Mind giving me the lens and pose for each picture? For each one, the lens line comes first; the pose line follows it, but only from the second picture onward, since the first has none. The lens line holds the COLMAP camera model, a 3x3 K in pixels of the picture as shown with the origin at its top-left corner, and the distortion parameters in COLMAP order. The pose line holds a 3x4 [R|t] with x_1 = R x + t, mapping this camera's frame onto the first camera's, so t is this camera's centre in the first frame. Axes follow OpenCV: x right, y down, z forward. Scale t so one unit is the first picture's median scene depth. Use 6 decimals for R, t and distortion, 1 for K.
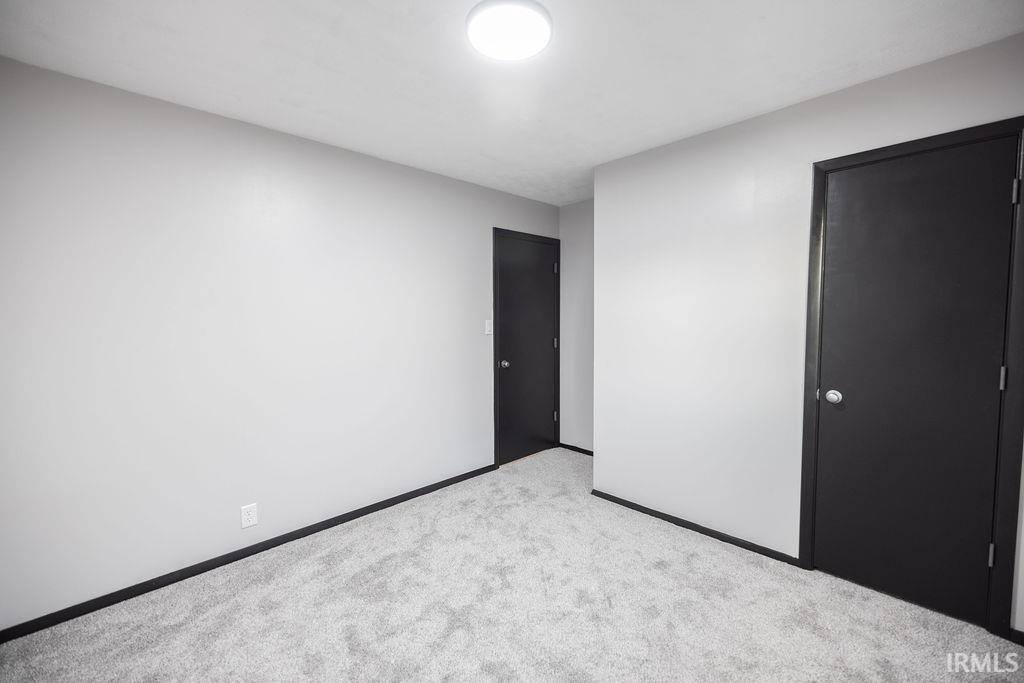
lens RADIAL K [[438.0, 0, 512.0], [0, 438.0, 341.5], [0, 0, 1]] dist [0.002712, -0.000330]
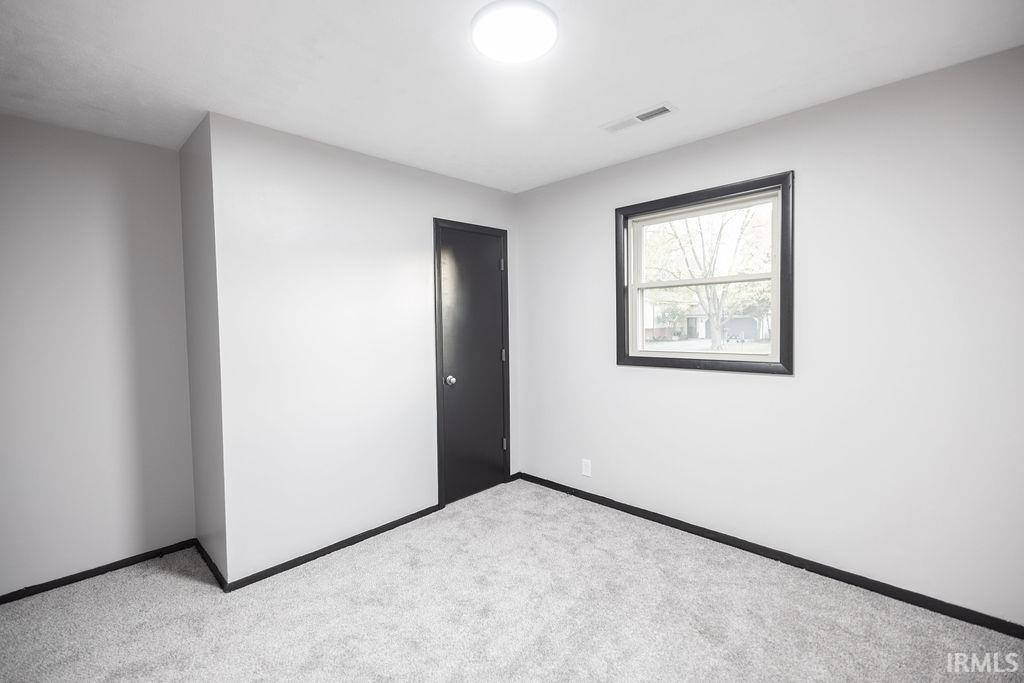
lens RADIAL K [[438.0, 0, 512.0], [0, 438.0, 341.5], [0, 0, 1]] dist [0.002712, -0.000330]
pose [[-0.041288, -0.024297, 0.998852, -0.719462], [0.081818, 0.996265, 0.027616, -0.022940], [-0.995792, 0.082865, -0.039146, 0.813521]]
